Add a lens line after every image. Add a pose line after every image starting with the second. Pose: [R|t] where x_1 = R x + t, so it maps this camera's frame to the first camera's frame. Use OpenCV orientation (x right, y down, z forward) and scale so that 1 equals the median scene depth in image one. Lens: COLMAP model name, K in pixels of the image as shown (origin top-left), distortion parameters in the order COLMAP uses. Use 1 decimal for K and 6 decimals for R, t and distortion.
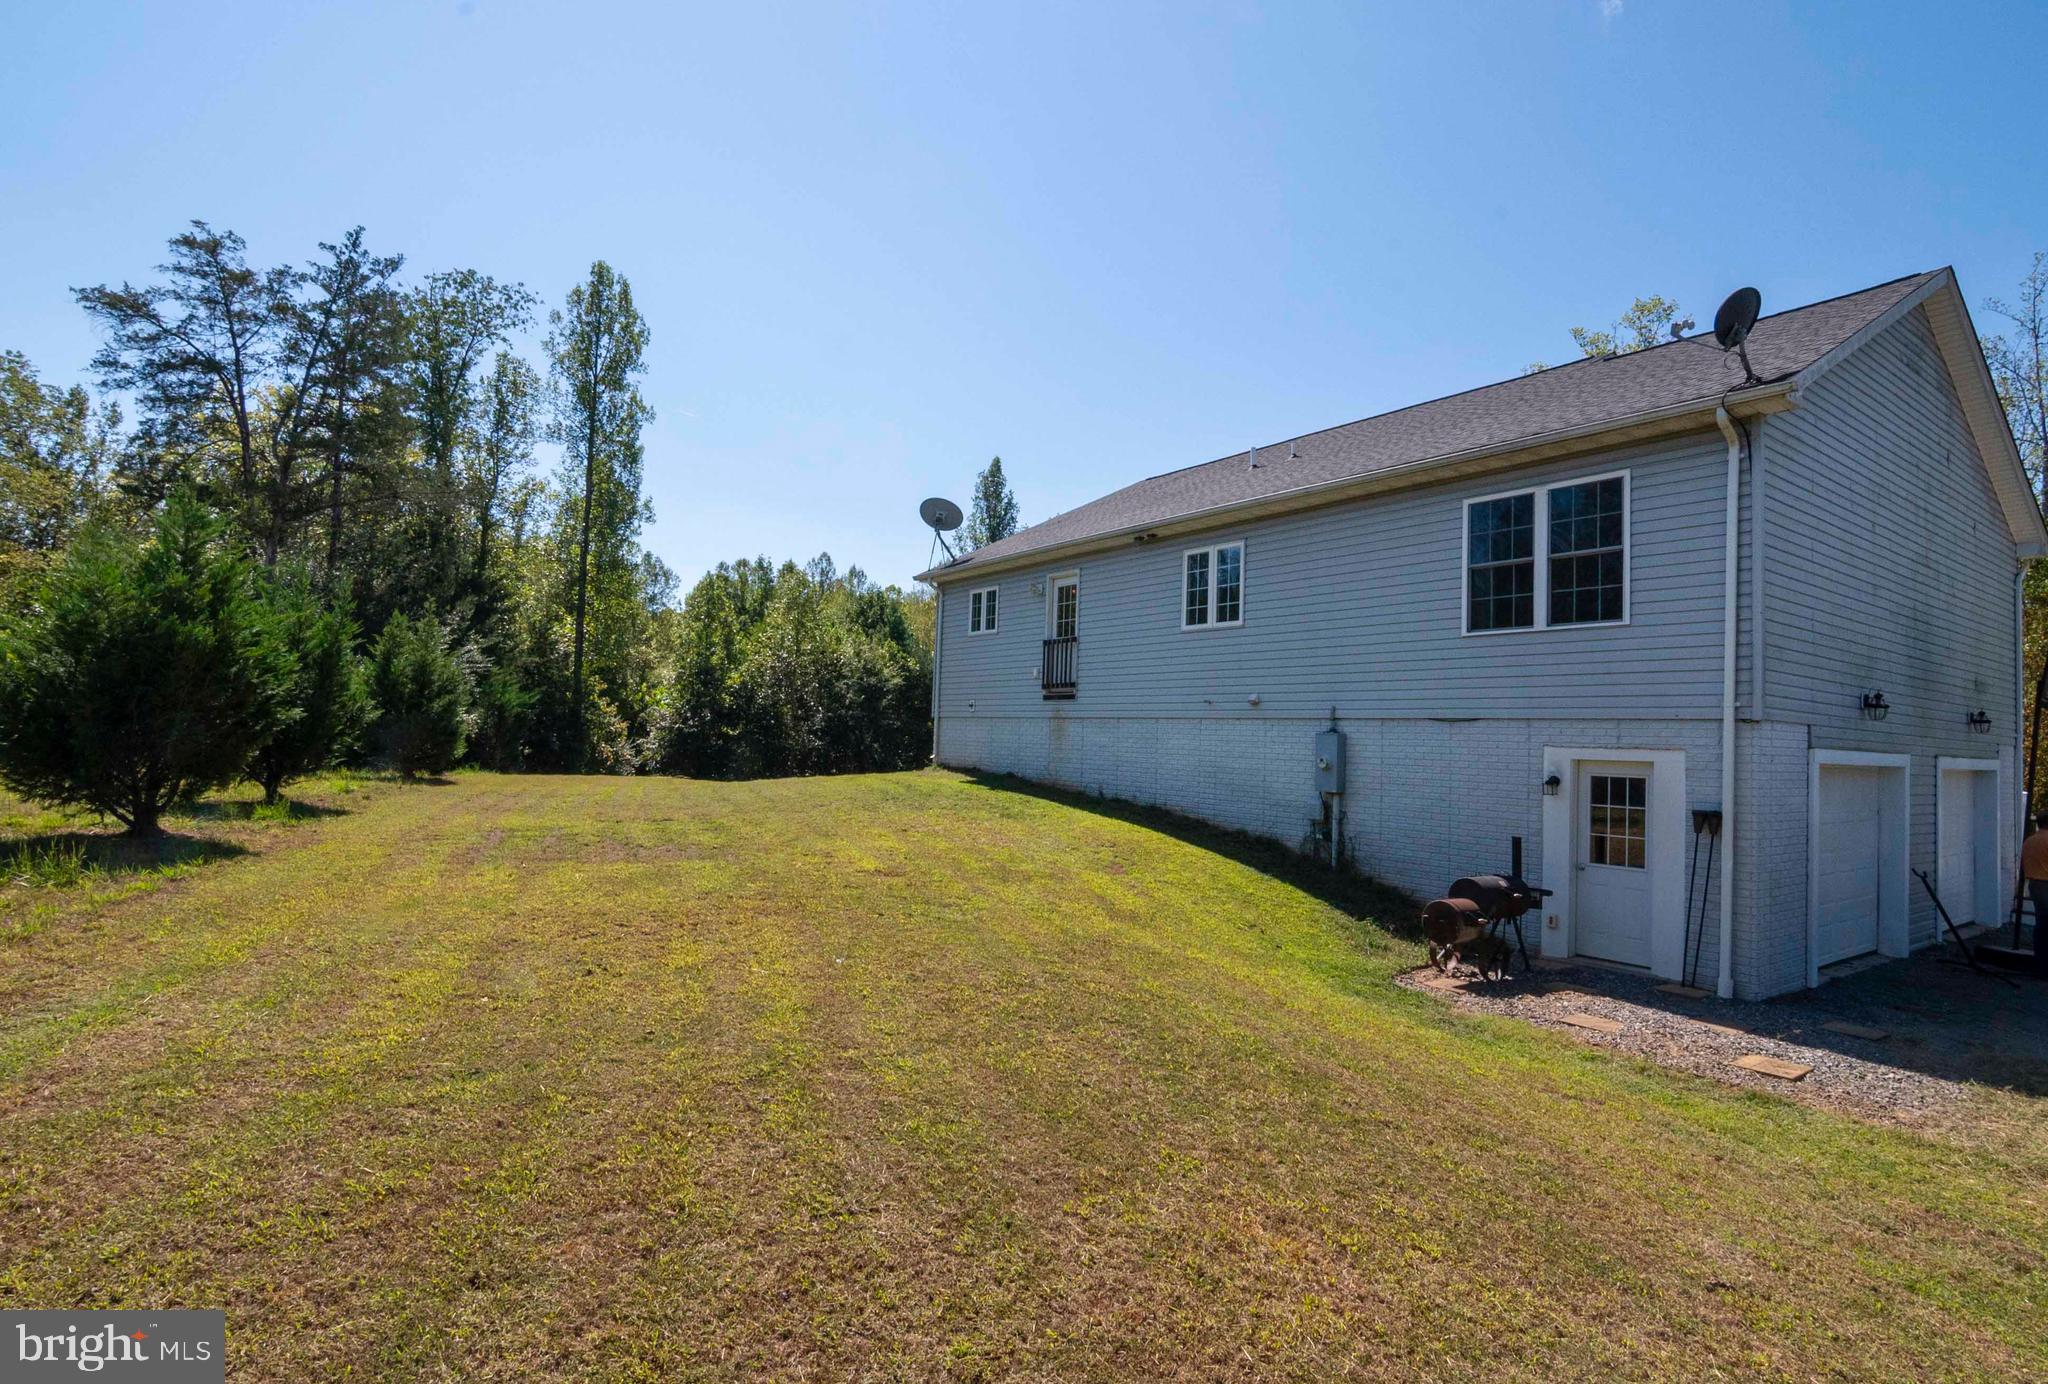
lens RADIAL K [[1022.5, 0, 1029.0], [0, 1022.5, 691.9], [0, 0, 1]] dist [-0.015007, -0.000941]
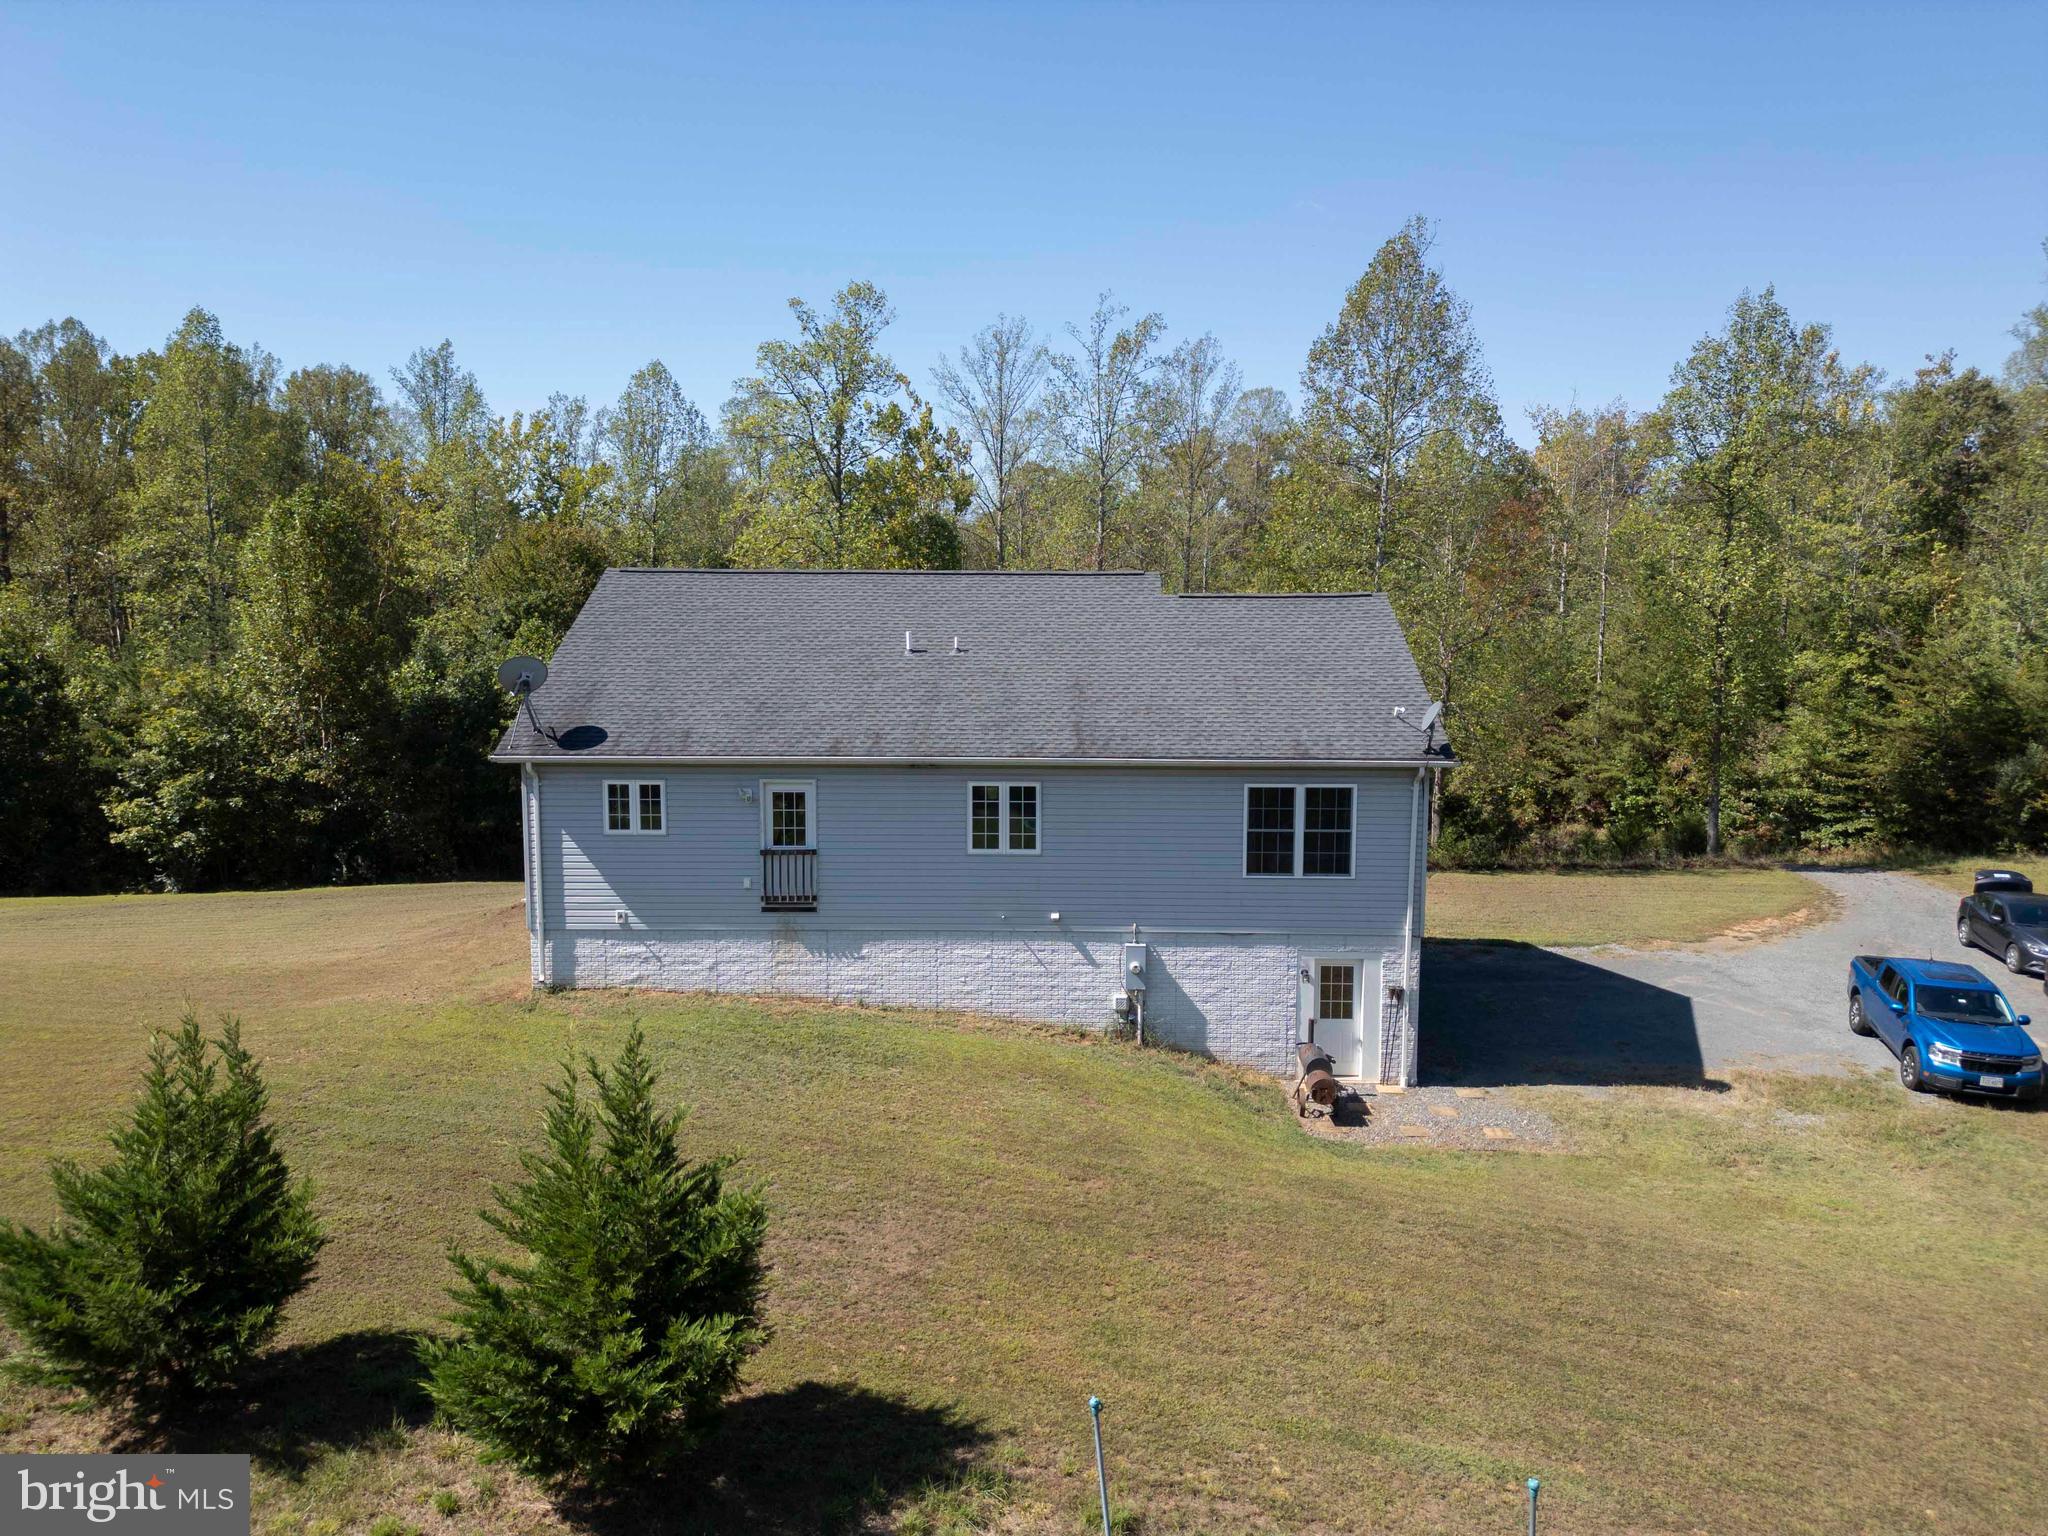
lens RADIAL K [[1438.1, 0, 1026.7], [0, 1438.1, 759.6], [0, 0, 1]] dist [0.052369, -0.035616]
pose [[0.599067, -0.122710, 0.791240, -1.069116], [-0.020387, 0.985529, 0.168276, -0.439438], [-0.800440, -0.116940, 0.587896, 0.050526]]
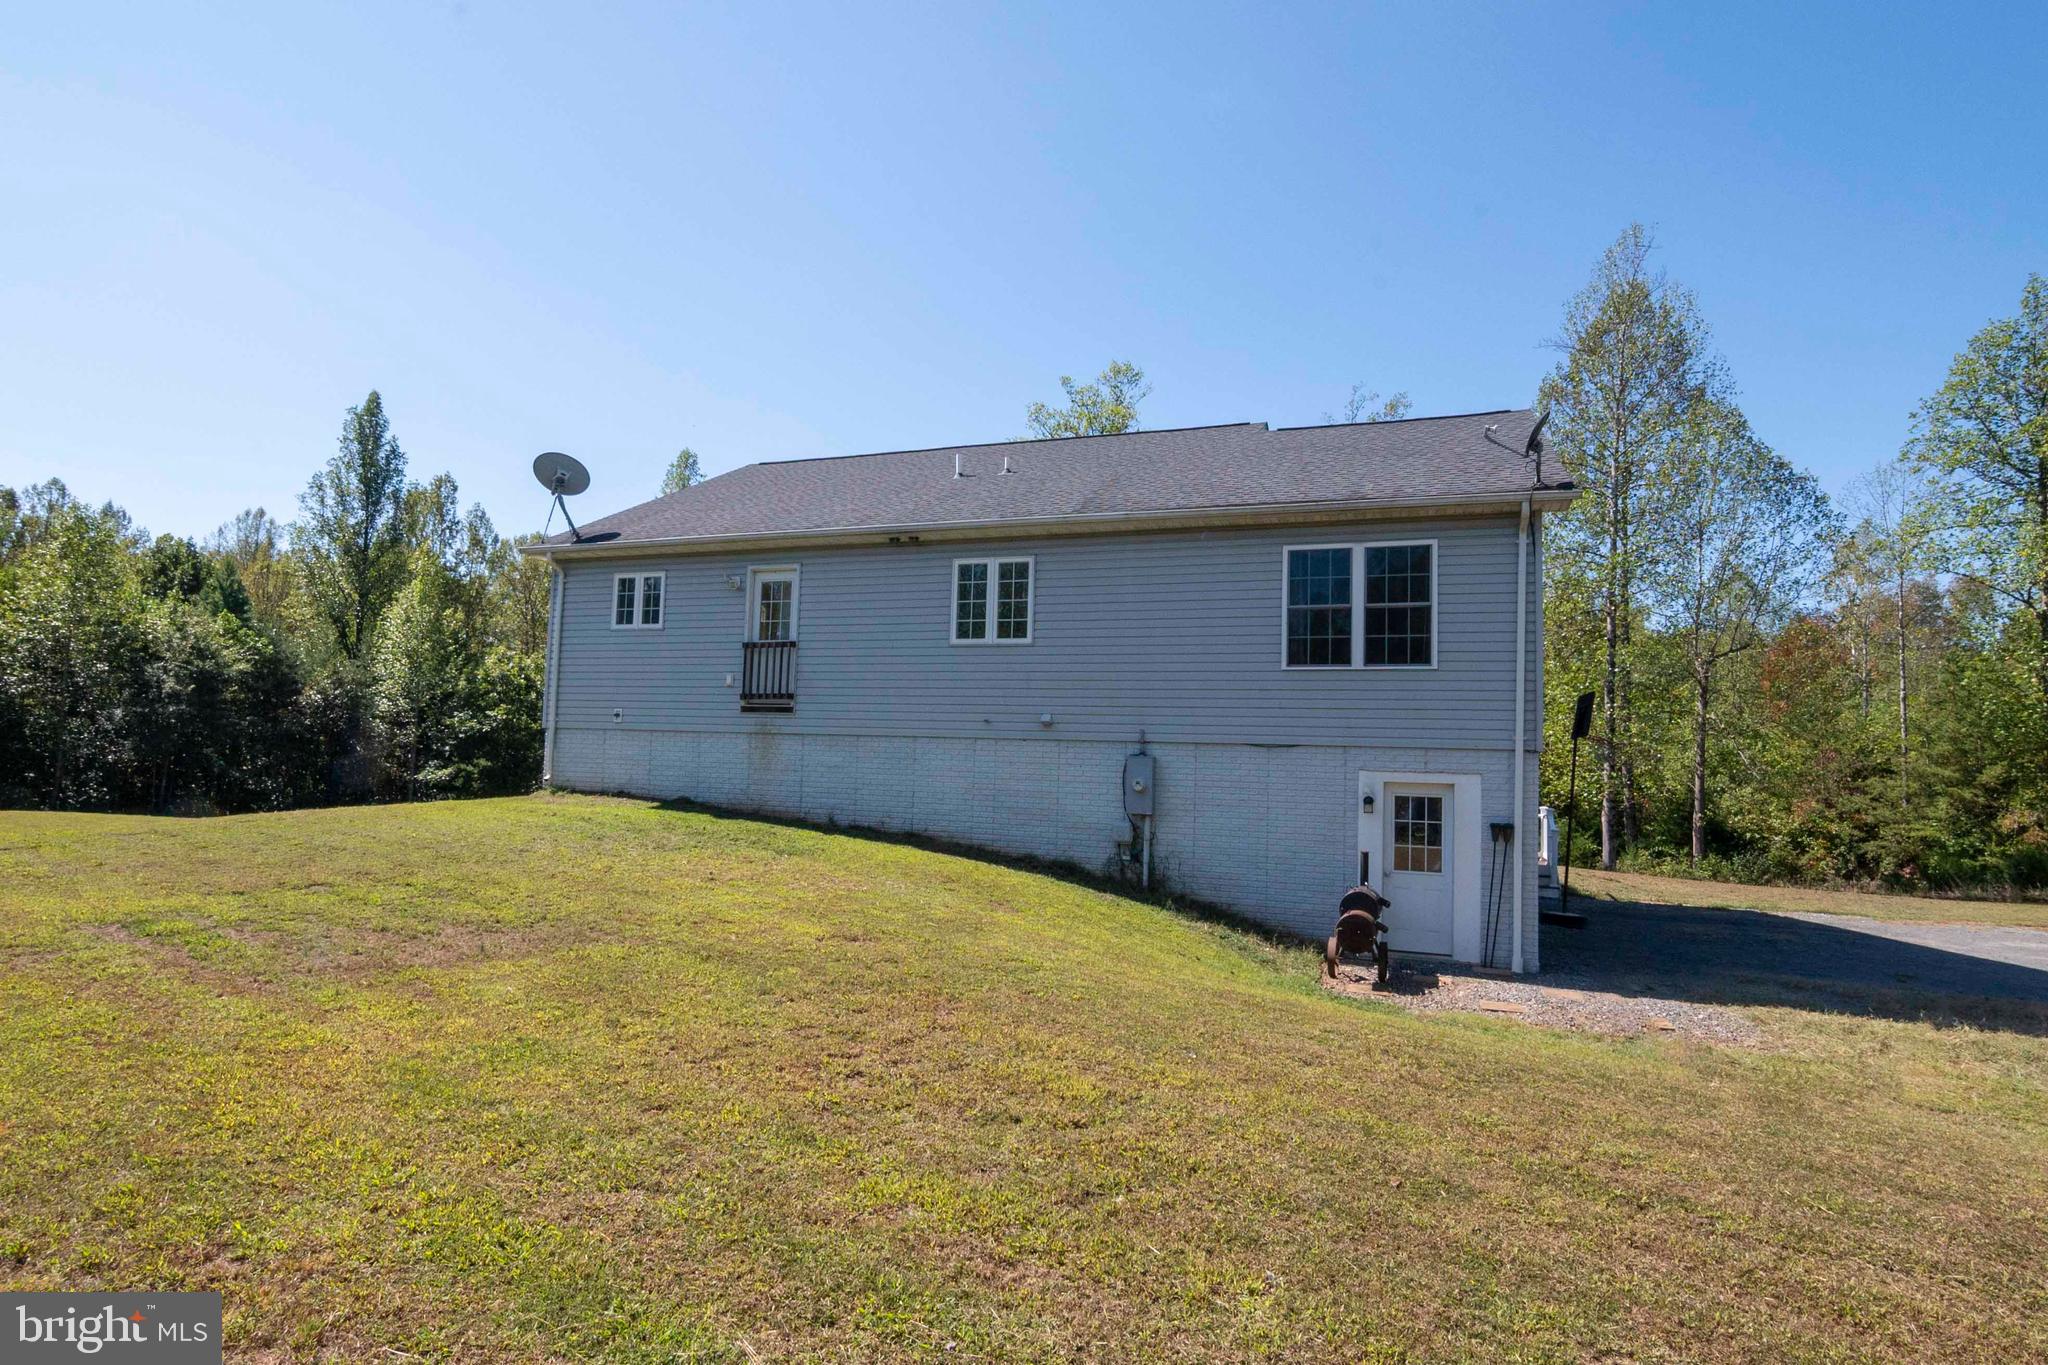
lens RADIAL K [[1071.3, 0, 1011.6], [0, 1071.3, 687.5], [0, 0, 1]] dist [-0.027256, 0.003748]
pose [[0.834031, 0.031115, 0.550839, -0.356776], [-0.029157, 0.999499, -0.012313, -0.010122], [-0.550946, -0.005792, 0.834521, 0.156824]]
